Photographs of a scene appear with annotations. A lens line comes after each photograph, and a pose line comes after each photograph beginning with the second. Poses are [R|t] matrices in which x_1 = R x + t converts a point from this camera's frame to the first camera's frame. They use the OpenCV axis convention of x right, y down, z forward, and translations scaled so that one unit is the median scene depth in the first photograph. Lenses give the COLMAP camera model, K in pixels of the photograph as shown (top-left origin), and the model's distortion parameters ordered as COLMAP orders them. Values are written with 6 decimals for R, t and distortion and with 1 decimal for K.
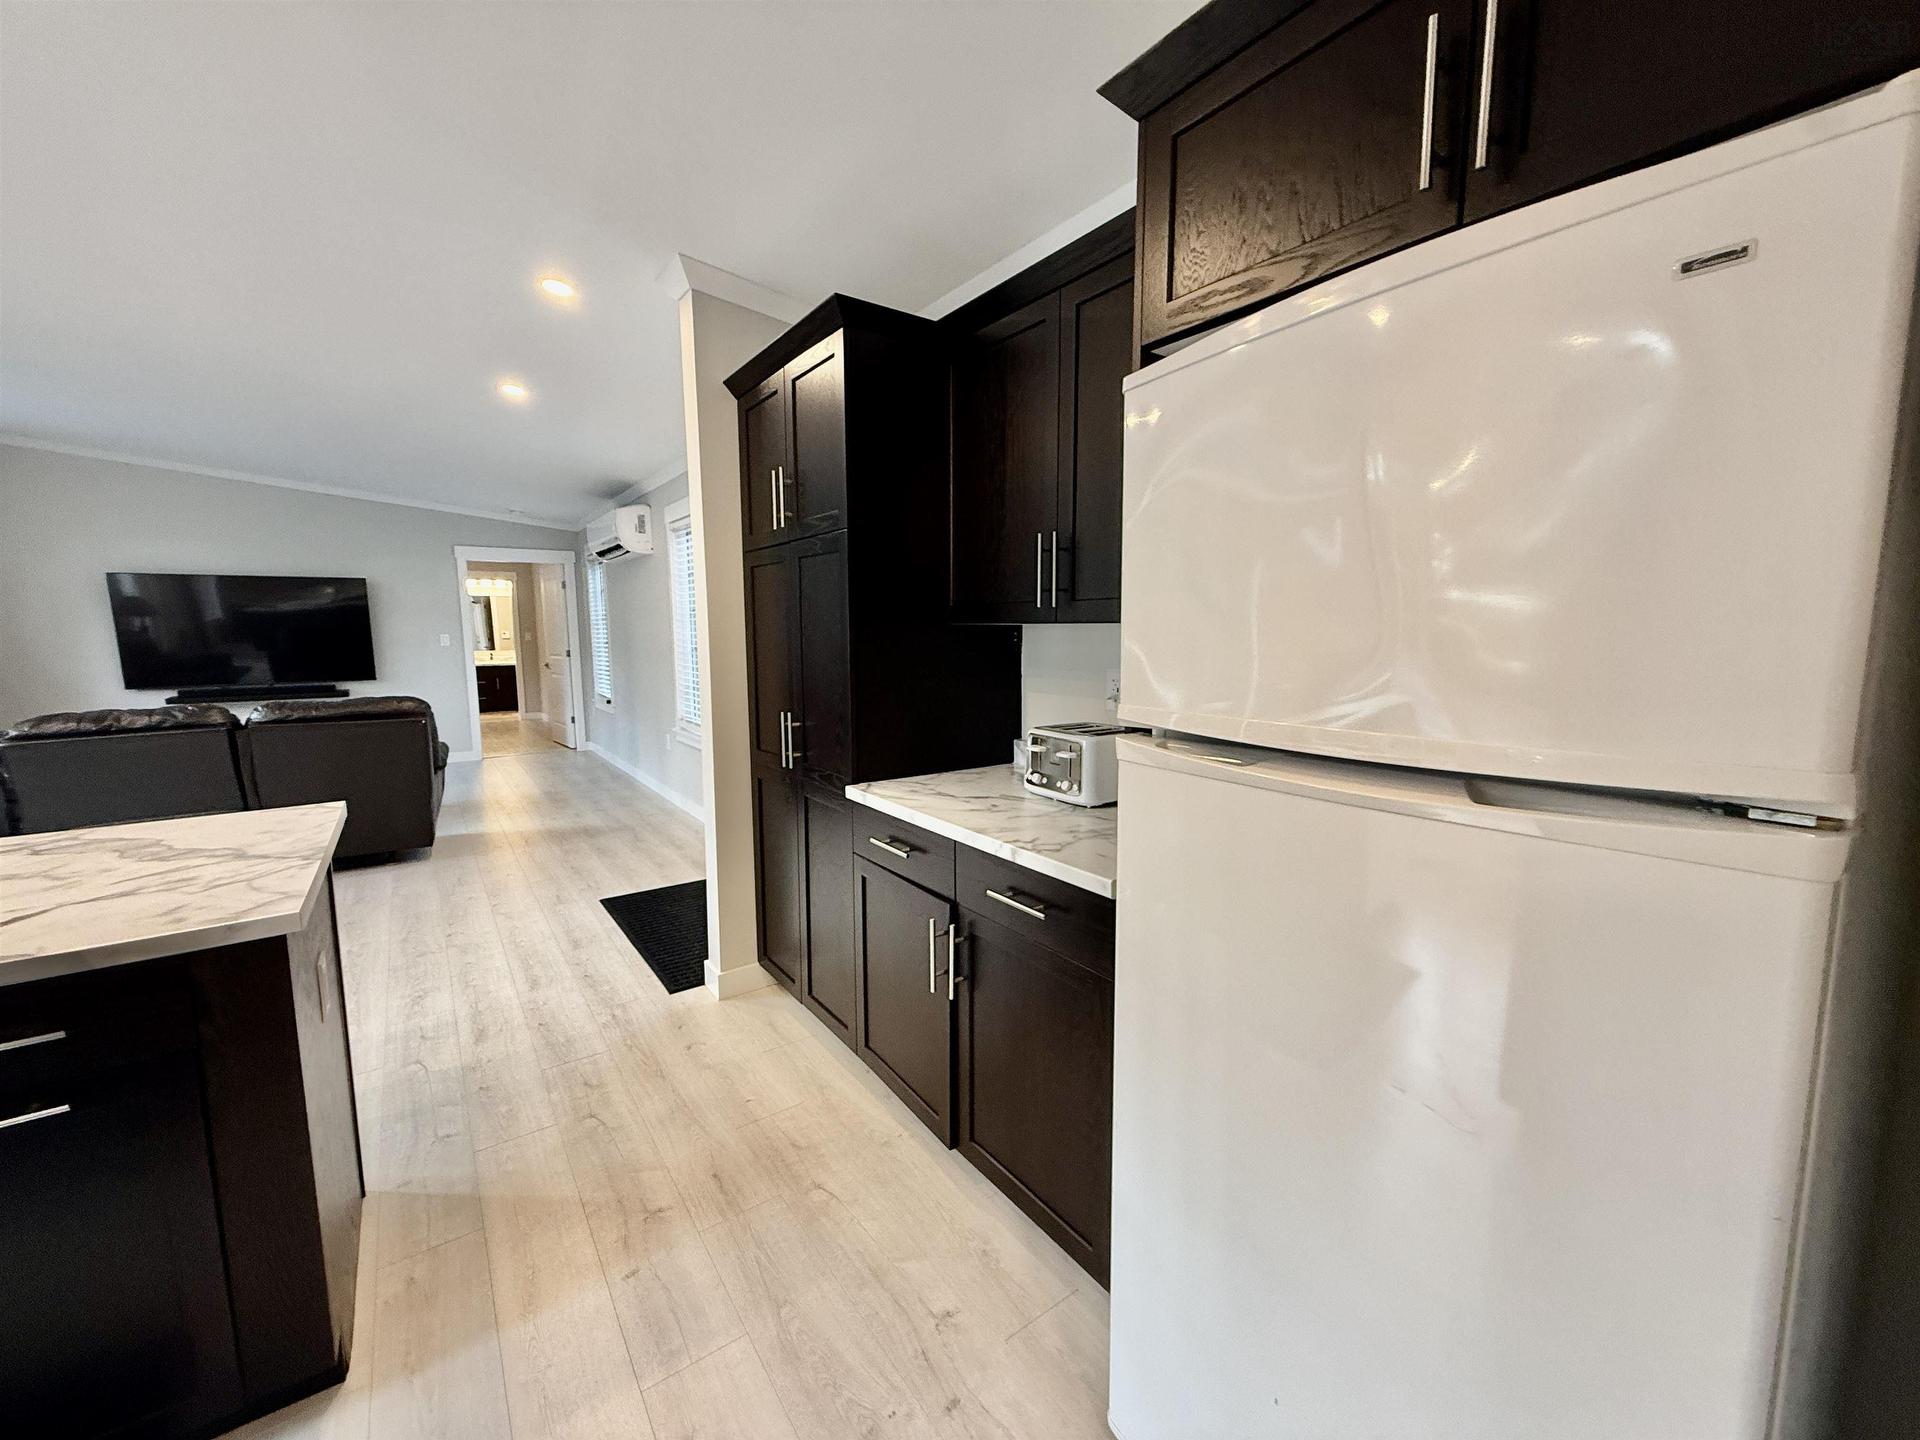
lens RADIAL K [[761.0, 0, 950.3], [0, 761.0, 719.1], [0, 0, 1]] dist [0.001541, 0.000081]
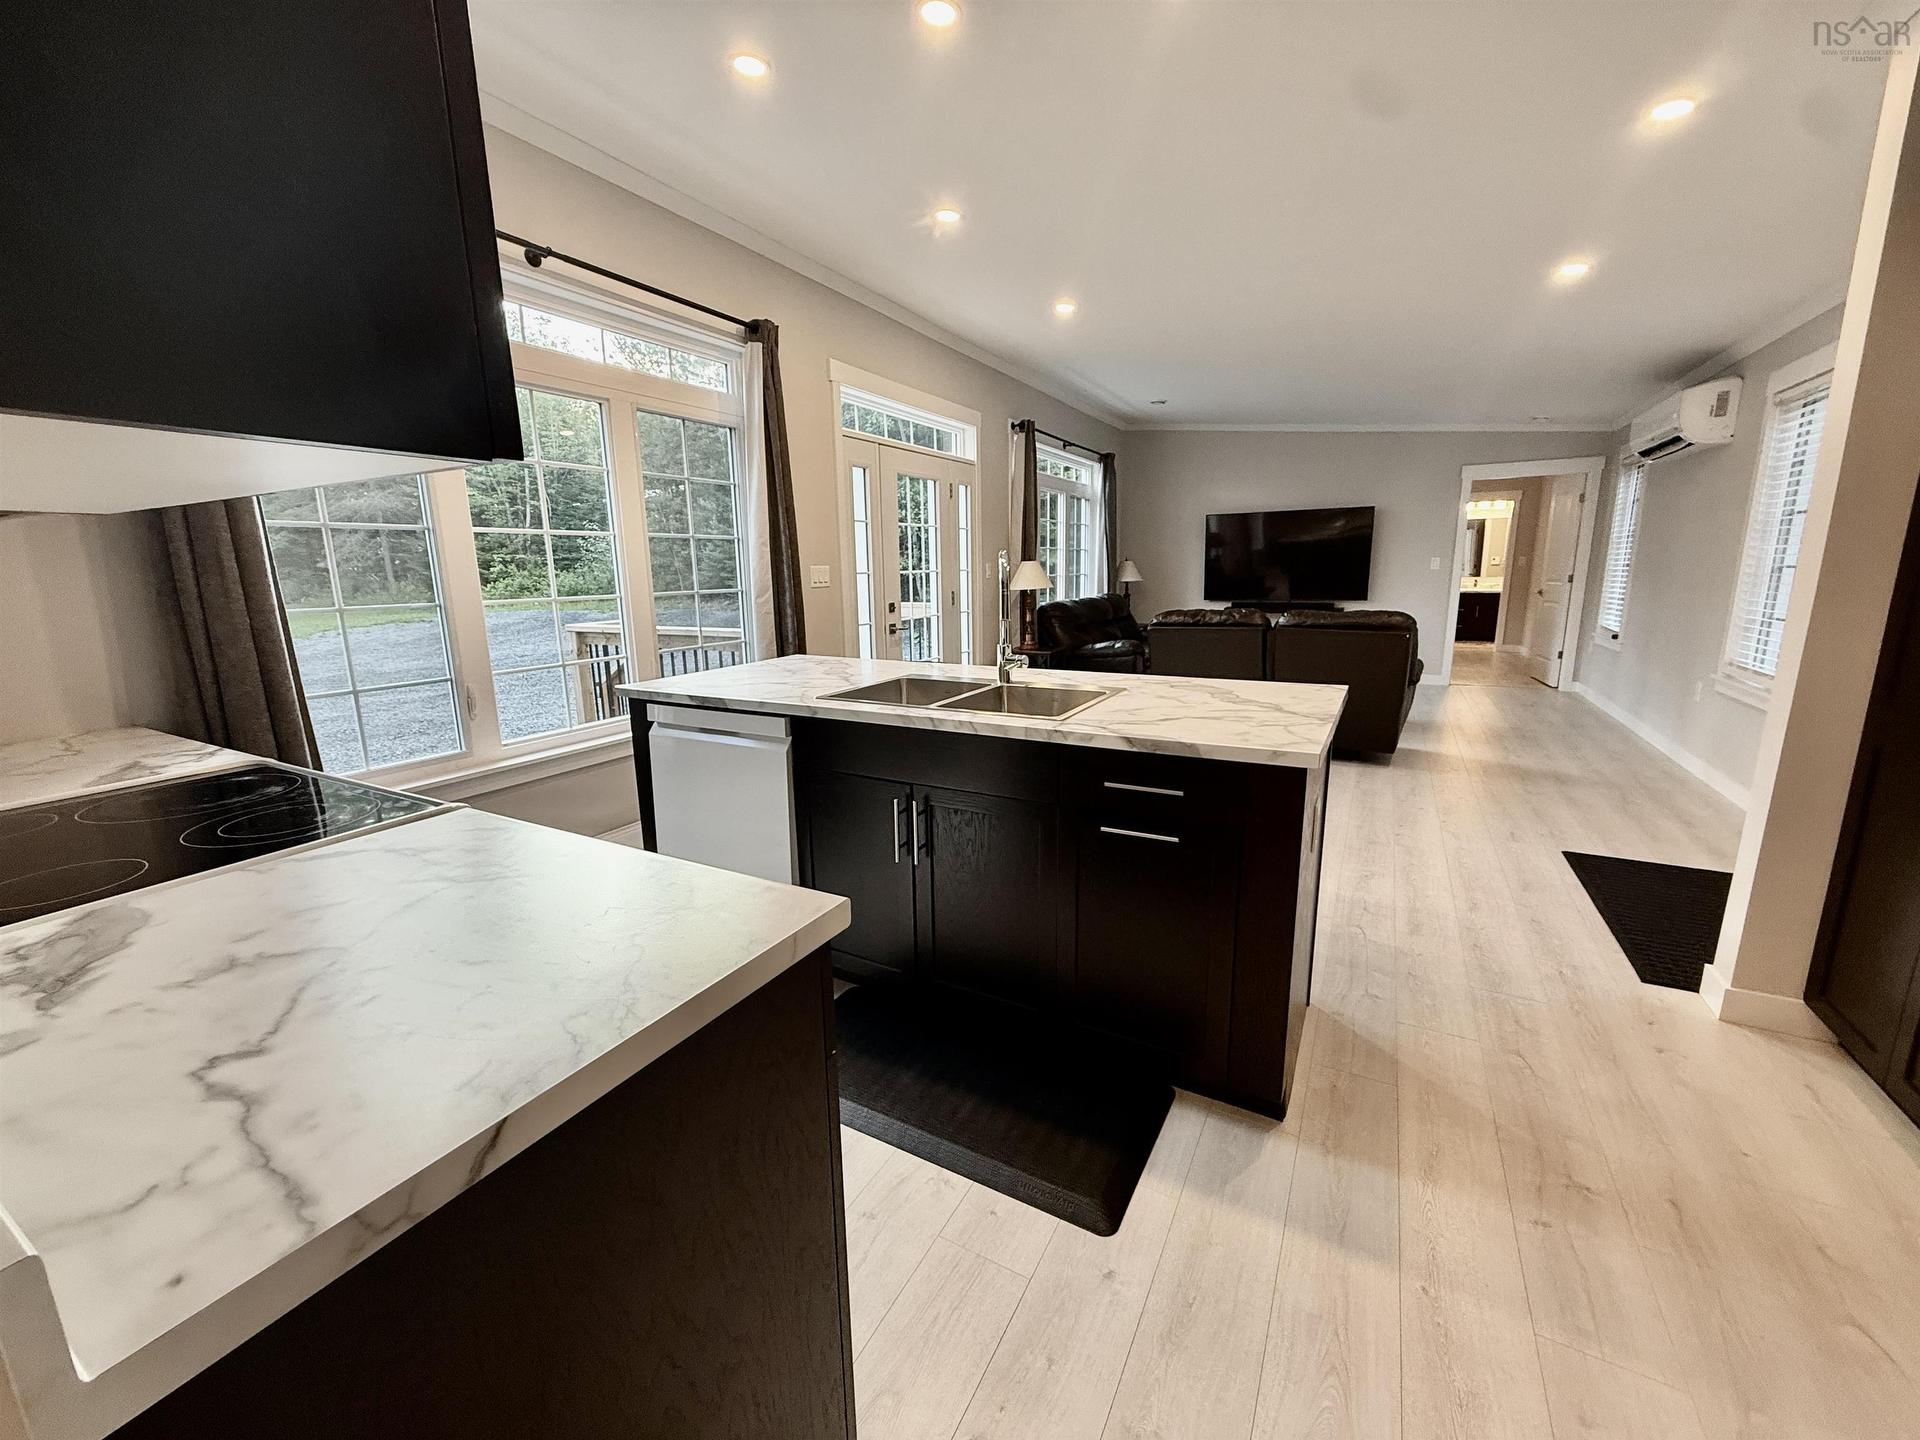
lens RADIAL K [[761.0, 0, 953.6], [0, 761.0, 719.0], [0, 0, 1]] dist [0.001541, 0.000081]
pose [[0.426376, 0.174216, -0.887610, -0.001461], [-0.094109, 0.984496, 0.148026, 0.016479], [0.899637, 0.020418, 0.436161, -0.022464]]
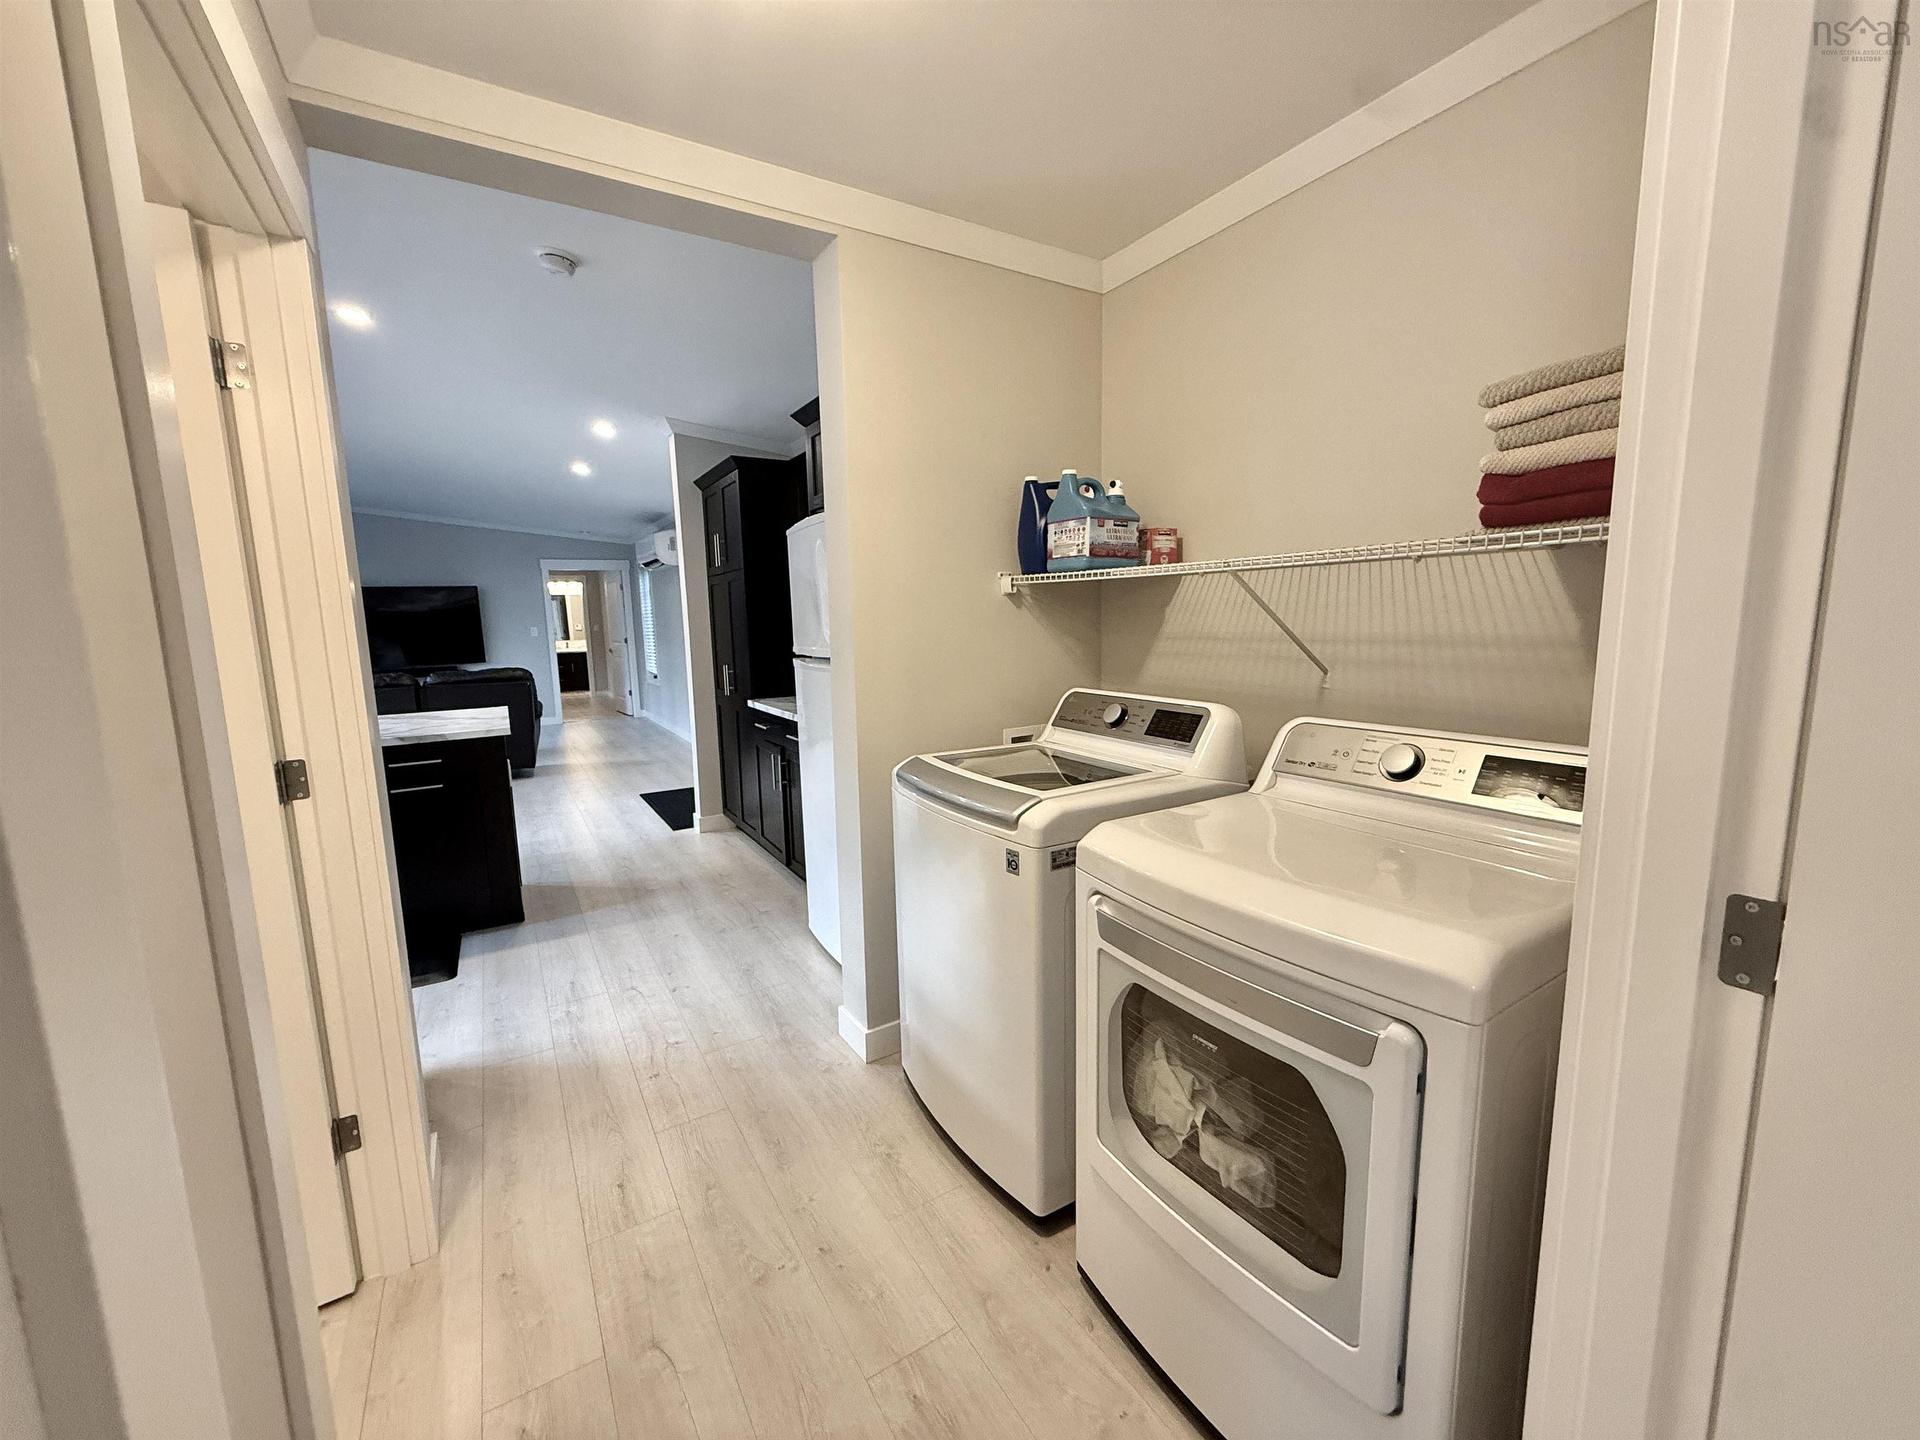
lens RADIAL K [[761.0, 0, 950.7], [0, 761.0, 719.9], [0, 0, 1]] dist [0.001541, 0.000081]
pose [[0.997170, -0.007567, -0.074799, 0.232246], [0.009029, 0.999774, 0.019225, 0.046426], [0.074637, -0.019846, 0.997013, -0.401014]]
